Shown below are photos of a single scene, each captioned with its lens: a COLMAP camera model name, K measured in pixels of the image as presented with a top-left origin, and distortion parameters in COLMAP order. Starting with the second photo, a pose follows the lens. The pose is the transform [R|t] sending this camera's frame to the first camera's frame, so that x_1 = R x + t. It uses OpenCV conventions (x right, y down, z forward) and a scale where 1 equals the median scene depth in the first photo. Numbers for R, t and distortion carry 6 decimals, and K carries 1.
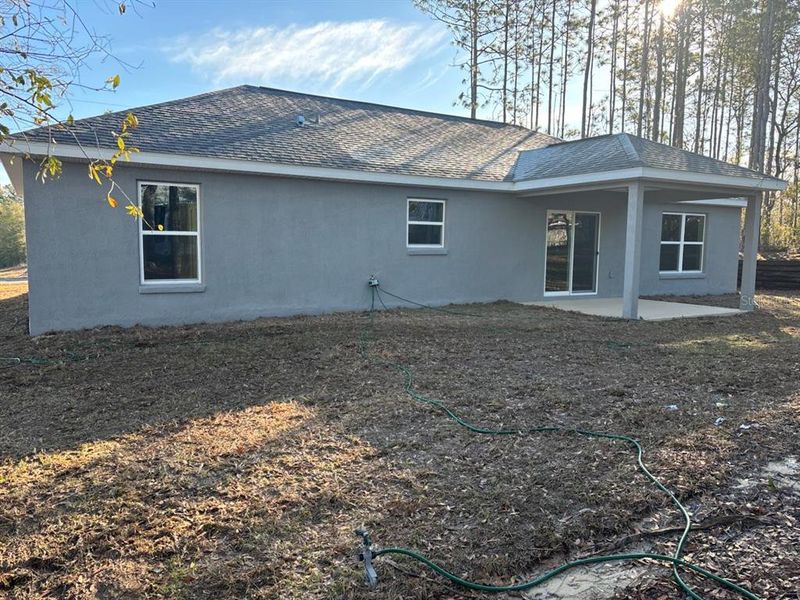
lens RADIAL K [[598.8, 0, 396.3], [0, 598.8, 305.1], [0, 0, 1]] dist [0.061333, -0.062386]
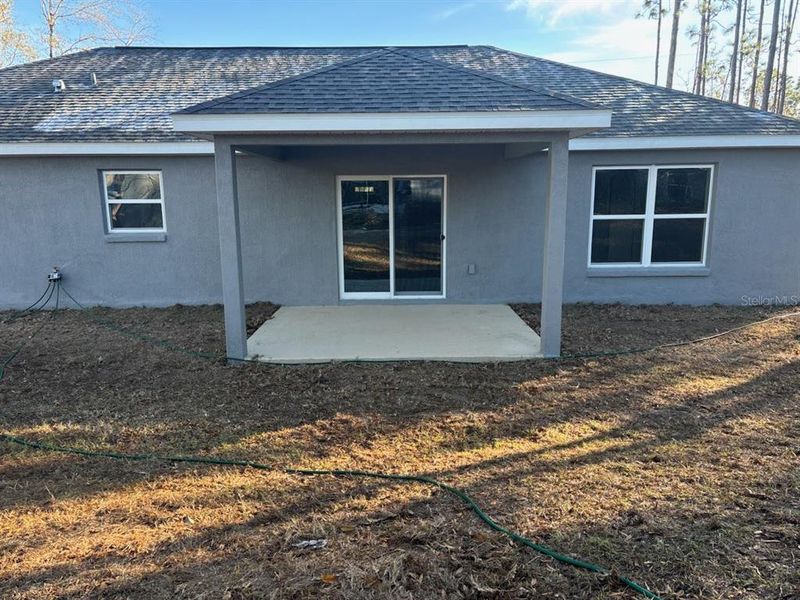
lens RADIAL K [[598.8, 0, 396.3], [0, 598.8, 305.1], [0, 0, 1]] dist [0.061333, -0.062386]
pose [[0.862218, 0.025003, -0.505920, 0.618734], [-0.030349, 0.999537, -0.002324, -0.006891], [0.505628, 0.017358, 0.862577, 0.399384]]
